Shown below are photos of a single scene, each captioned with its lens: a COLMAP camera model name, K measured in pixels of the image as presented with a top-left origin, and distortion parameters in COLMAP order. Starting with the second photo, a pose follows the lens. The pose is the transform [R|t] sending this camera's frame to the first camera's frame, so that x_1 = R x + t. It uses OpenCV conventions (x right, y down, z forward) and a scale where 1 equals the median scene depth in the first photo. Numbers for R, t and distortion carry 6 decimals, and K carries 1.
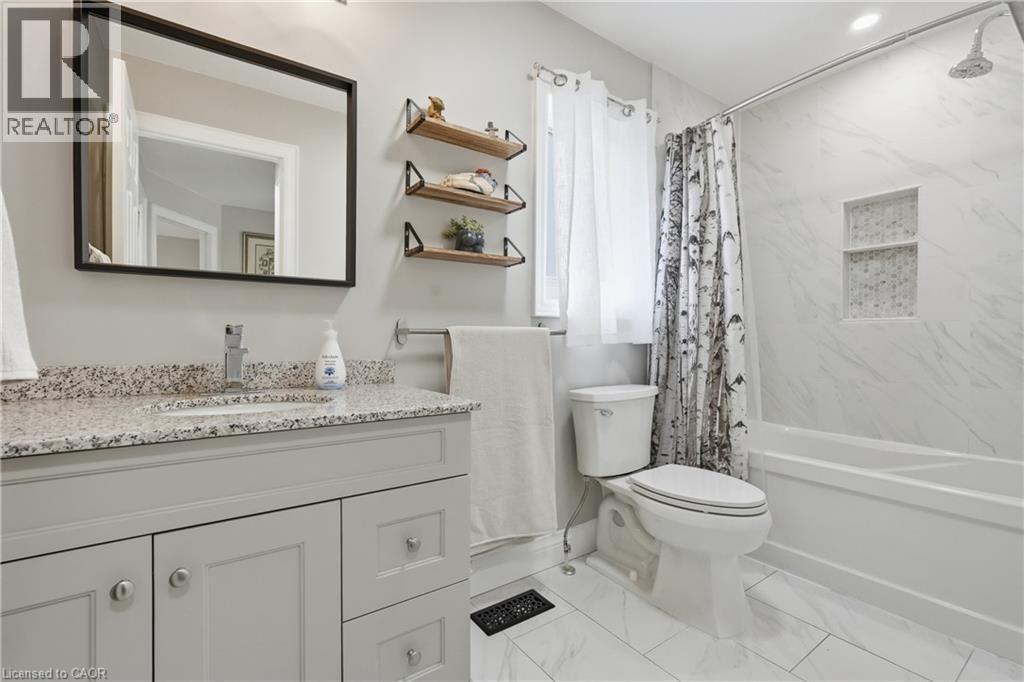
lens RADIAL K [[465.9, 0, 513.4], [0, 465.9, 333.4], [0, 0, 1]] dist [-0.013655, 0.011095]
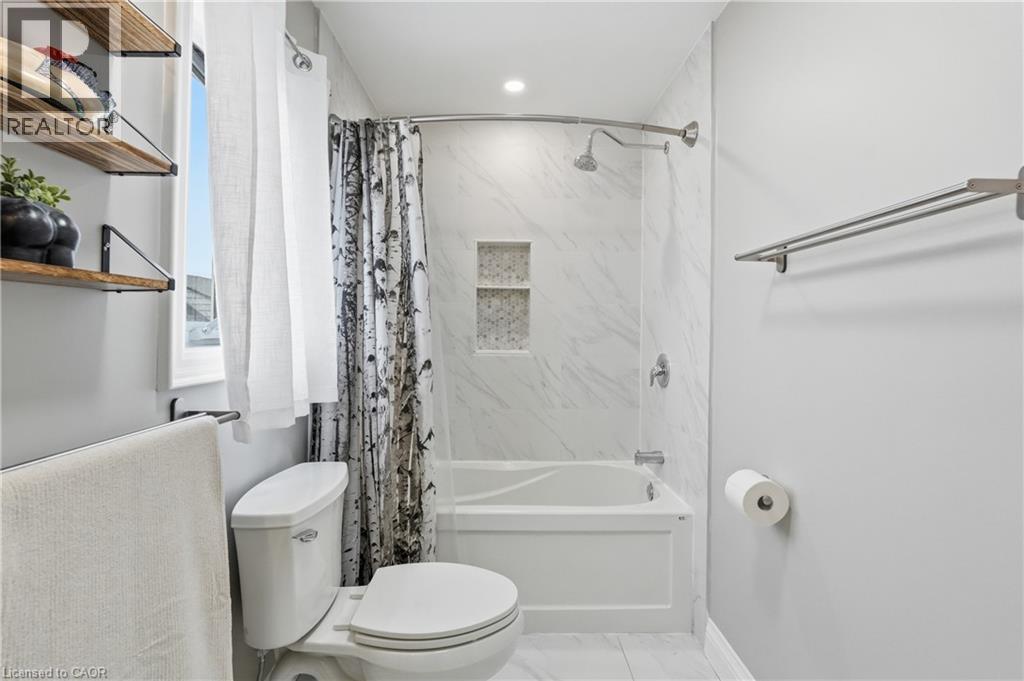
lens RADIAL K [[465.9, 0, 513.4], [0, 465.9, 332.9], [0, 0, 1]] dist [-0.013655, 0.011095]
pose [[0.587097, 0.005649, 0.809497, -0.121221], [-0.016694, 0.999847, 0.005130, -0.092691], [-0.809344, -0.016525, 0.587102, 0.350186]]
